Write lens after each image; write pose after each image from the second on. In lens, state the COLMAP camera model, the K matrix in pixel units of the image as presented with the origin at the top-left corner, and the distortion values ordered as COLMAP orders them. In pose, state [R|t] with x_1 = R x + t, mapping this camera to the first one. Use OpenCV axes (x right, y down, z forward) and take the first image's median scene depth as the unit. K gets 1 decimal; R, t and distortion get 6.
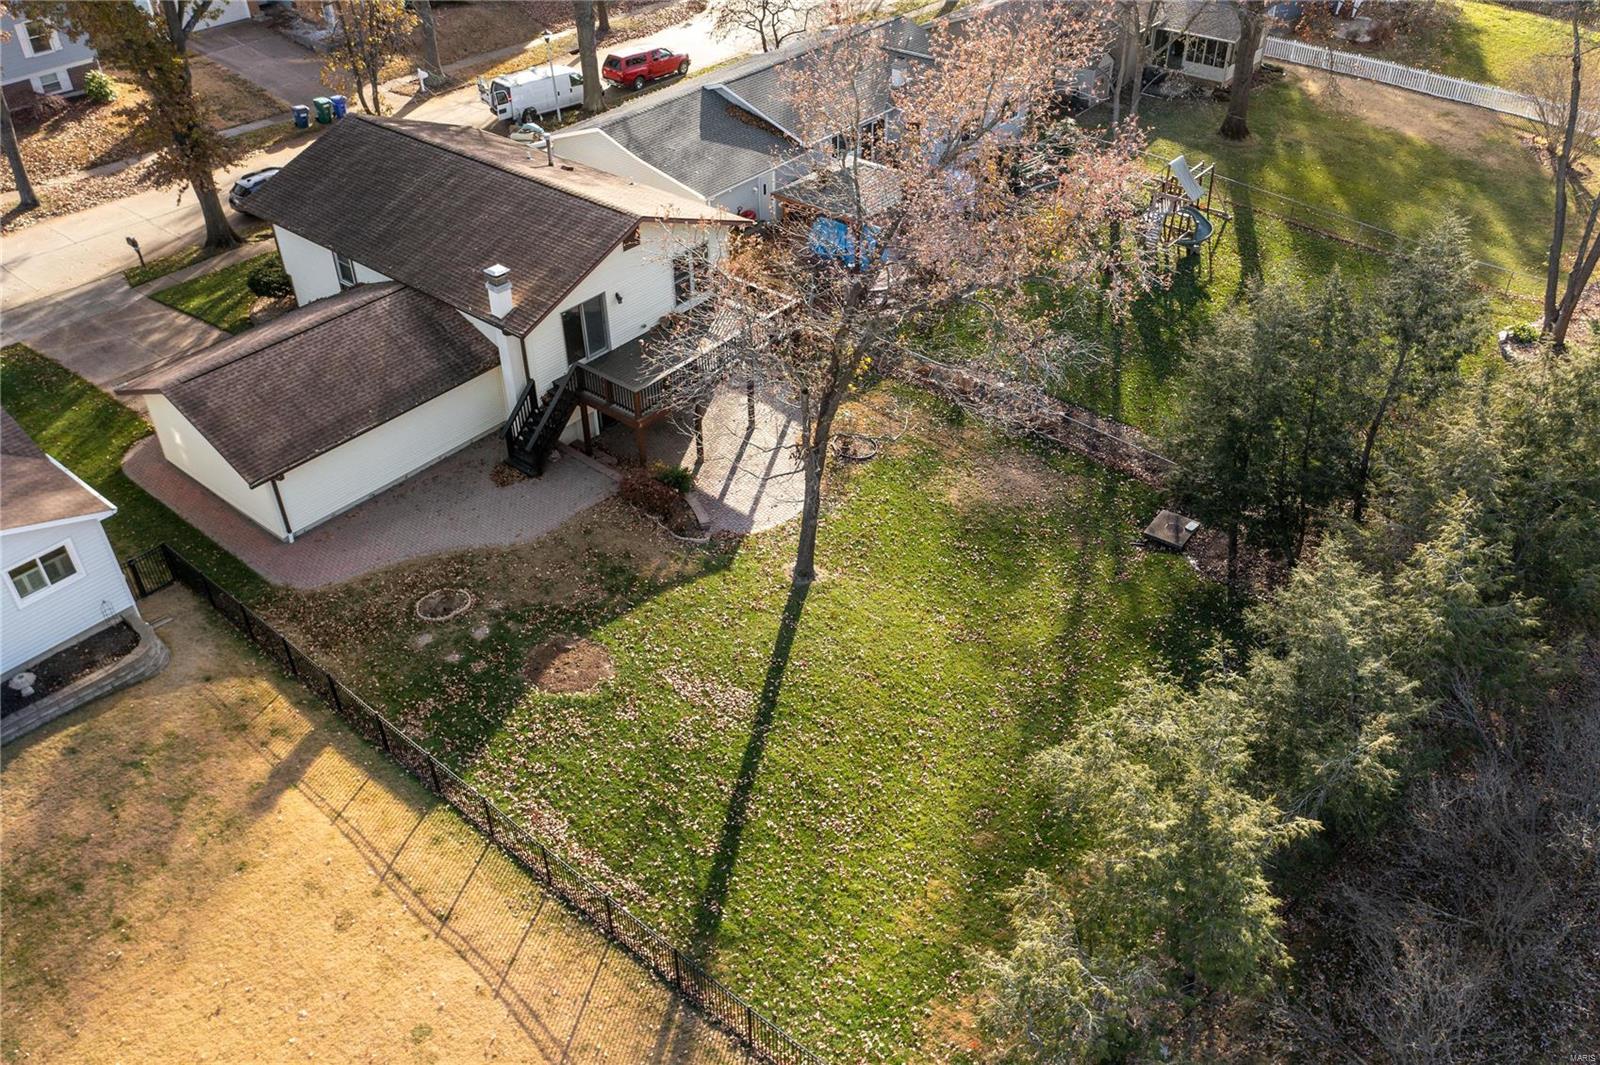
lens RADIAL K [[1268.5, 0, 778.0], [0, 1268.5, 532.3], [0, 0, 1]] dist [0.000065, 0.000516]
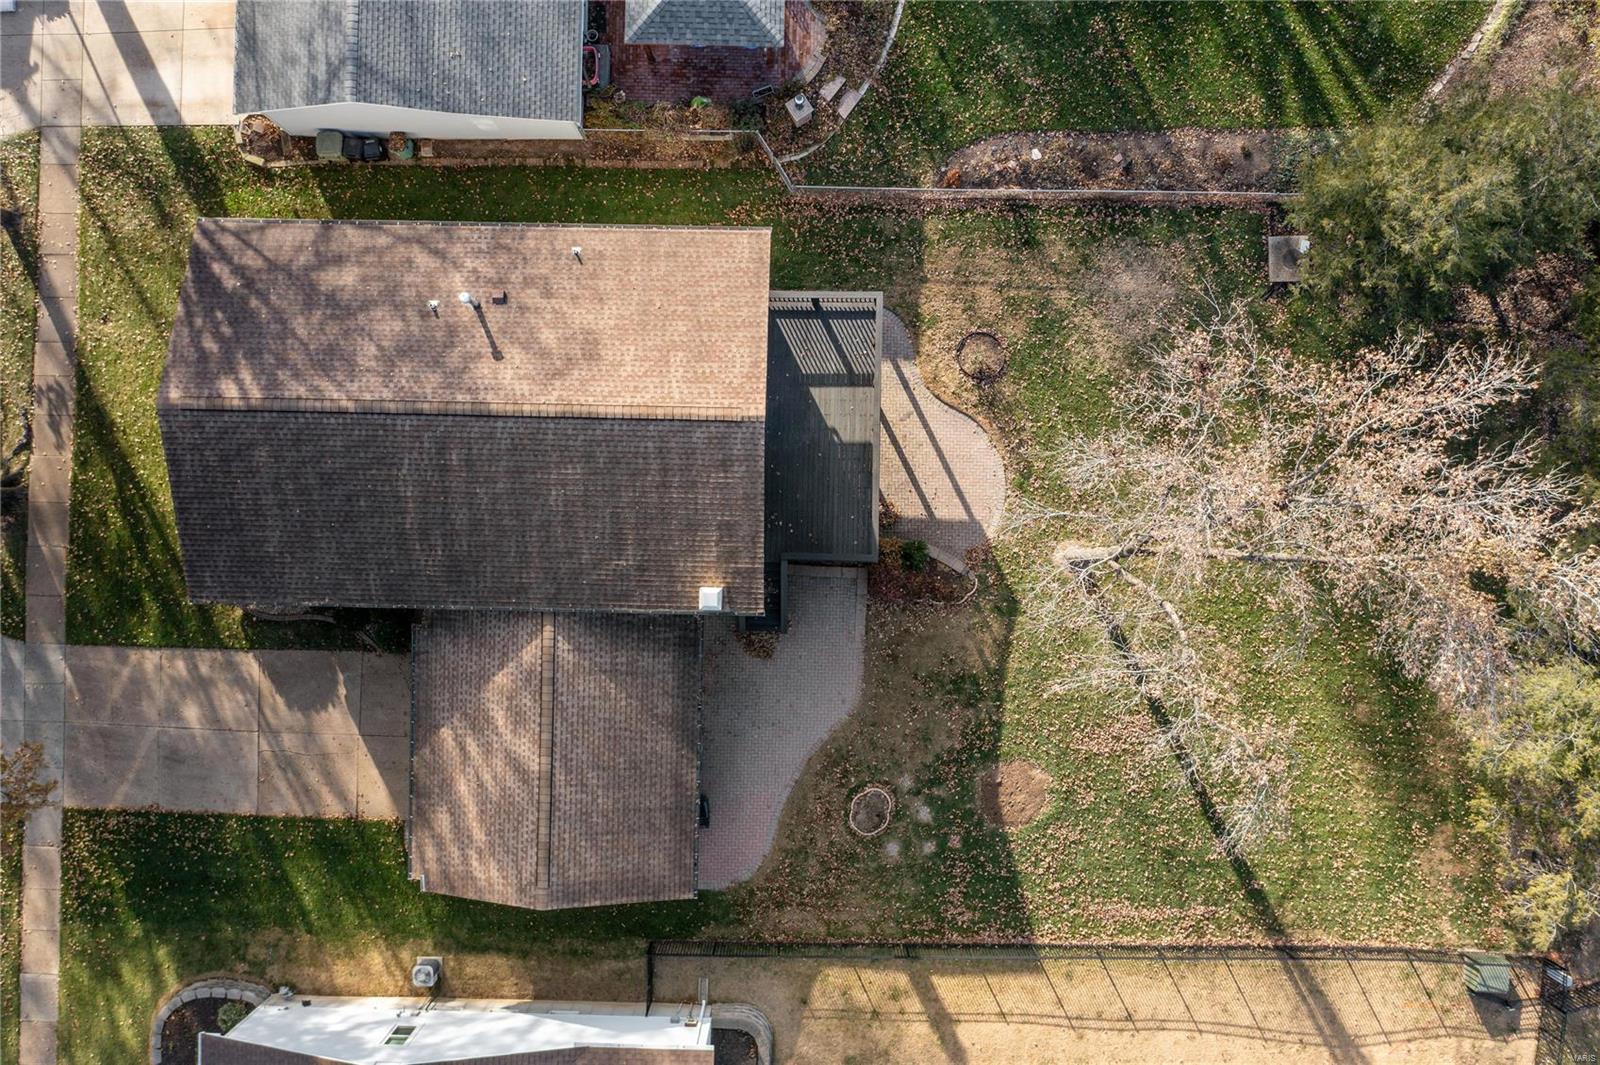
lens RADIAL K [[1298.7, 0, 800.0], [0, 1298.7, 532.5], [0, 0, 1]] dist [-0.014548, -0.007930]
pose [[0.777264, -0.629136, 0.006954, -0.175282], [0.374012, 0.470904, 0.798977, -1.063236], [-0.505940, -0.618415, 0.601321, 0.524668]]
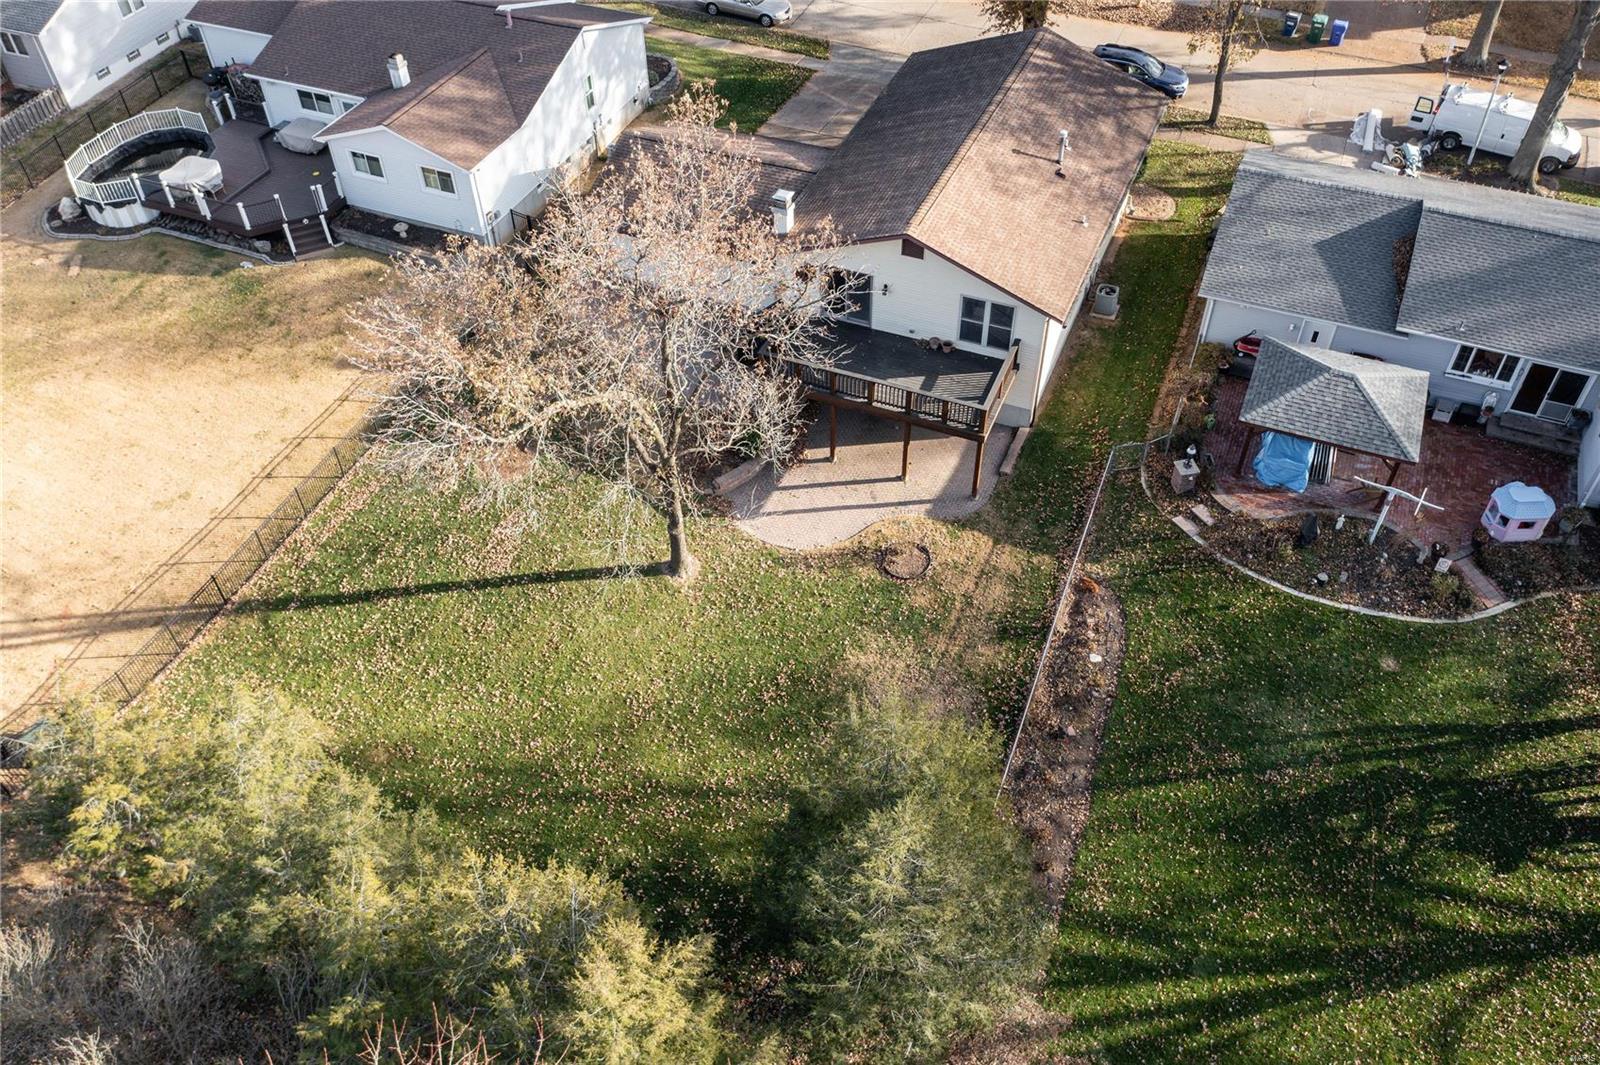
lens RADIAL K [[1270.6, 0, 799.9], [0, 1270.6, 509.9], [0, 0, 1]] dist [-0.002220, 0.002913]
pose [[0.290156, 0.679689, -0.673671, 0.824512], [-0.562736, 0.690568, 0.454362, -0.608503], [0.774040, 0.247263, 0.582858, 0.497402]]
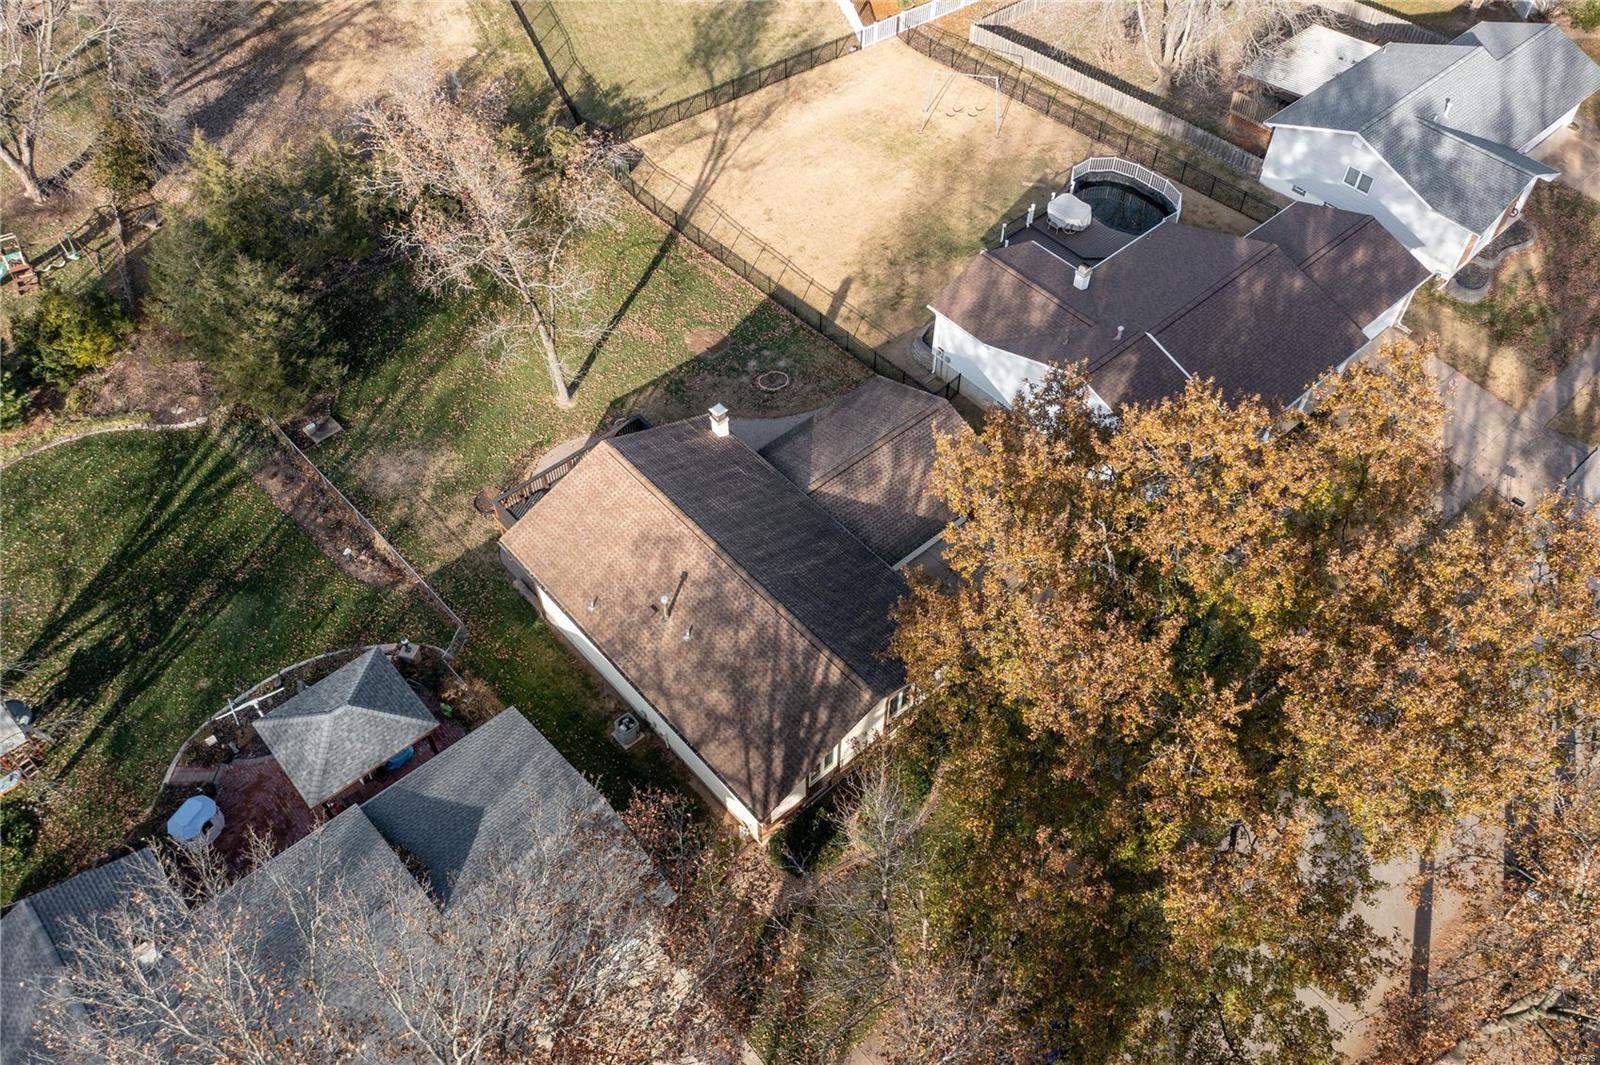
lens RADIAL K [[1268.5, 0, 778.0], [0, 1268.5, 532.3], [0, 0, 1]] dist [0.000065, 0.000516]
pose [[-0.987254, -0.106439, 0.118322, -0.531024], [0.113387, 0.051298, 0.992226, -1.780987], [-0.111681, 0.992995, -0.038576, 1.355962]]
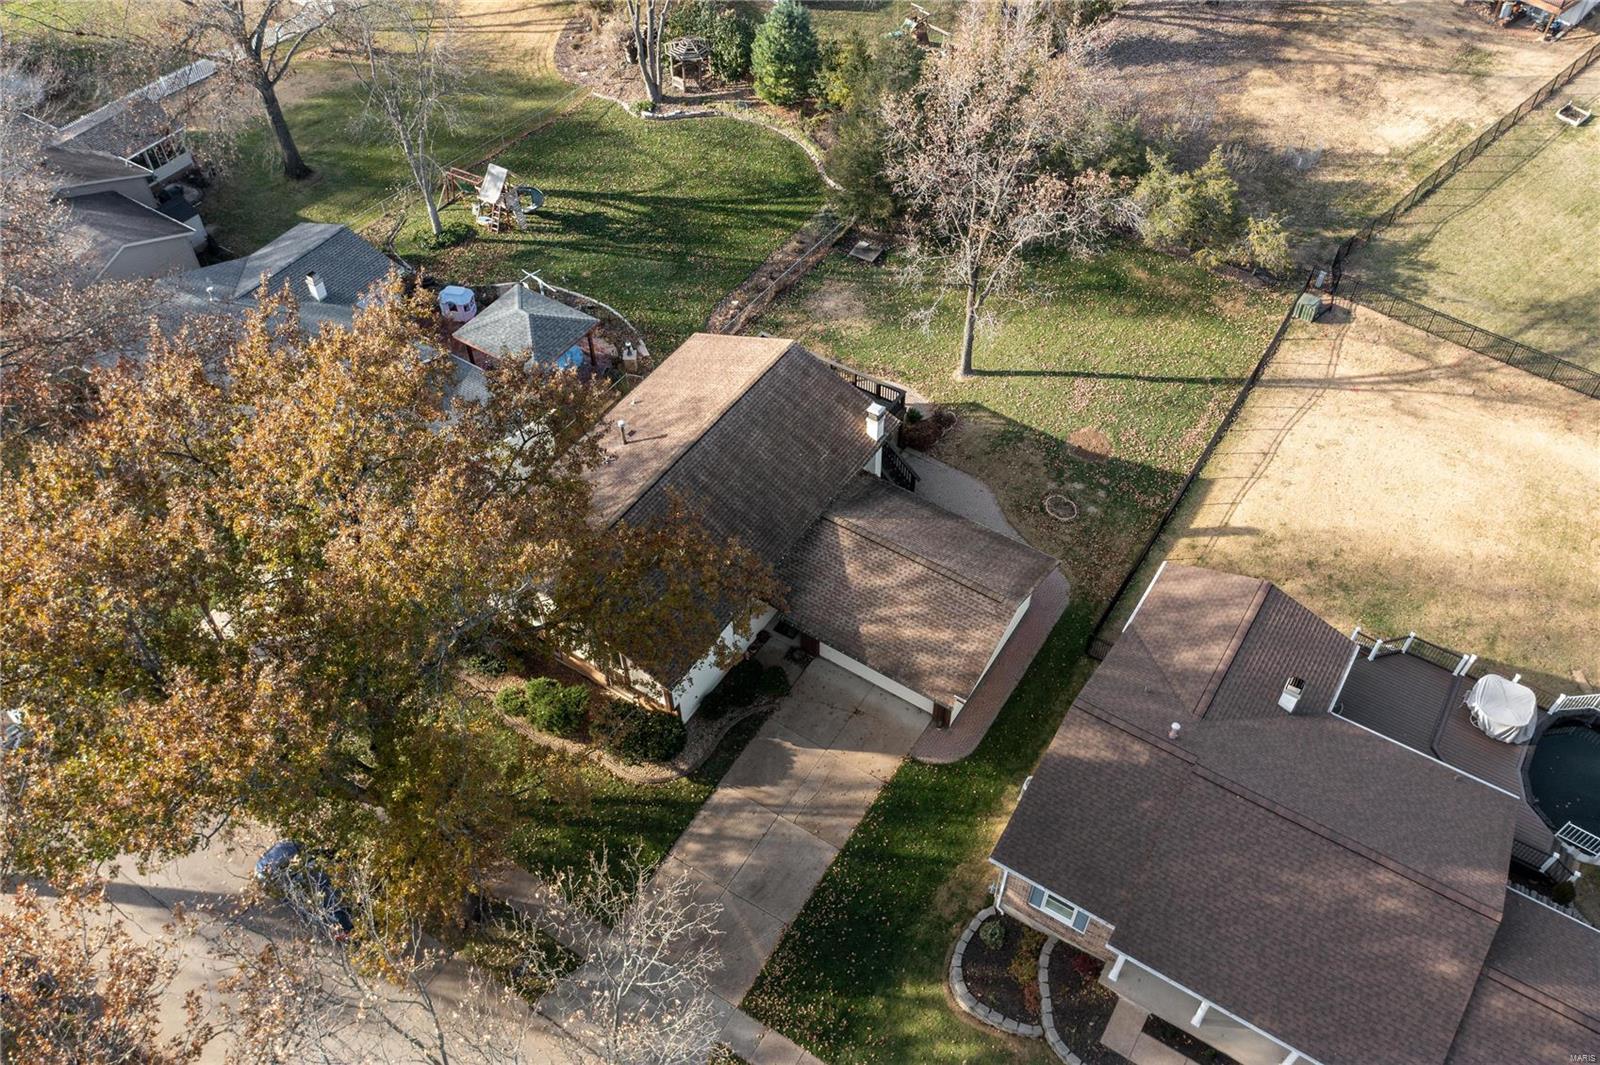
lens RADIAL K [[1270.6, 0, 799.9], [0, 1270.6, 509.9], [0, 0, 1]] dist [-0.002220, 0.002913]
pose [[-0.125646, -0.722585, 0.679767, -1.380179], [0.602291, 0.488915, 0.631037, -1.205198], [-0.788327, 0.488705, 0.373776, 0.708456]]
